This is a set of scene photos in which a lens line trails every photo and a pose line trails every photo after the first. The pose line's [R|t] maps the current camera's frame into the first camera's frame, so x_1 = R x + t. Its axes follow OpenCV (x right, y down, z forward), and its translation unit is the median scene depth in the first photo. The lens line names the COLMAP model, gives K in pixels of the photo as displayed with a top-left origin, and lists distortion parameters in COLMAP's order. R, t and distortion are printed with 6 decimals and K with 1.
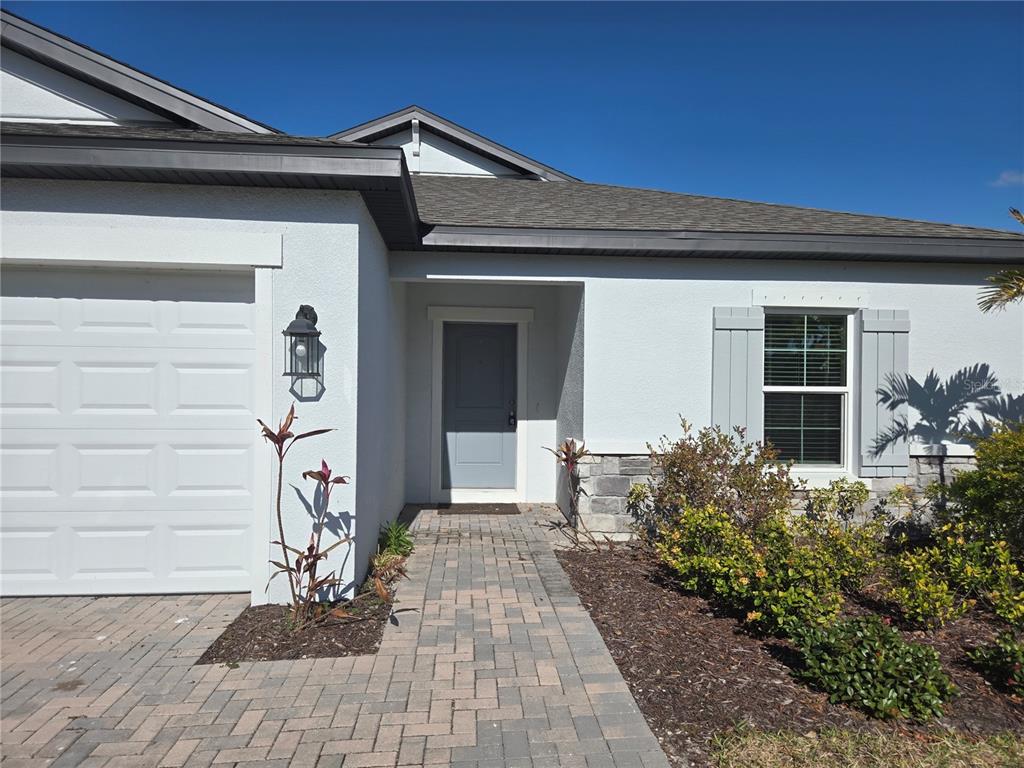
lens RADIAL K [[672.6, 0, 512.0], [0, 672.6, 384.0], [0, 0, 1]] dist [0.037085, -0.002319]
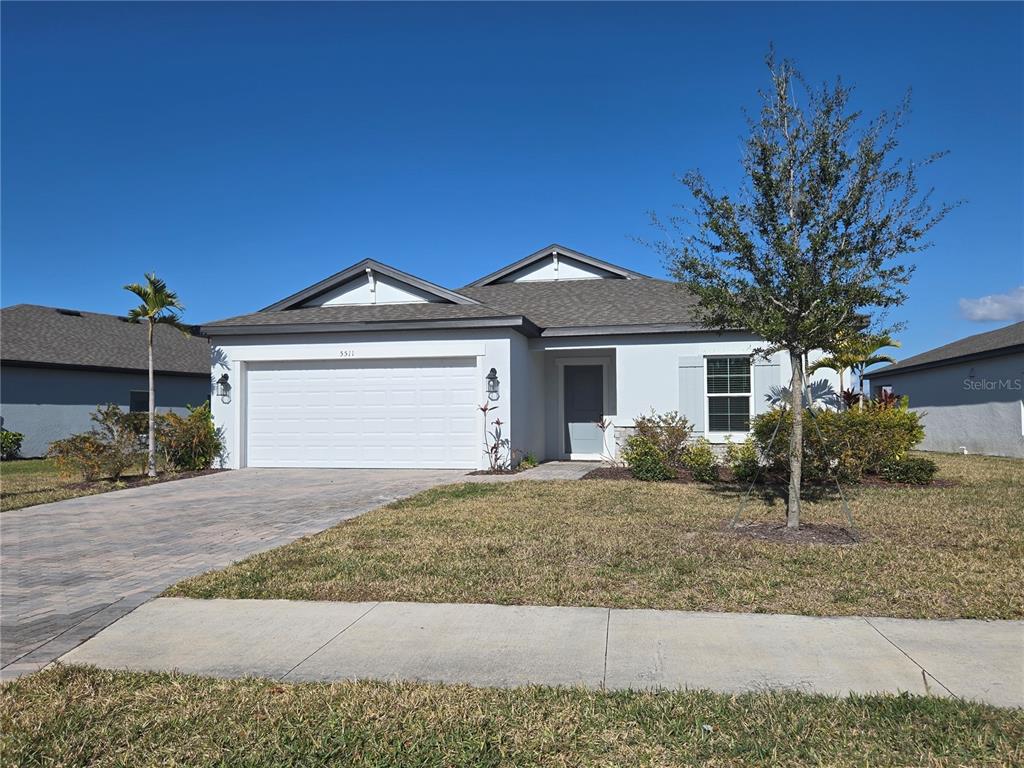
lens RADIAL K [[672.6, 0, 512.0], [0, 672.6, 384.0], [0, 0, 1]] dist [0.037085, -0.002319]
pose [[0.957855, -0.027921, -0.285891, 0.395041], [0.016927, 0.999022, -0.040855, 0.048091], [0.286752, 0.034294, 0.957391, -1.151152]]
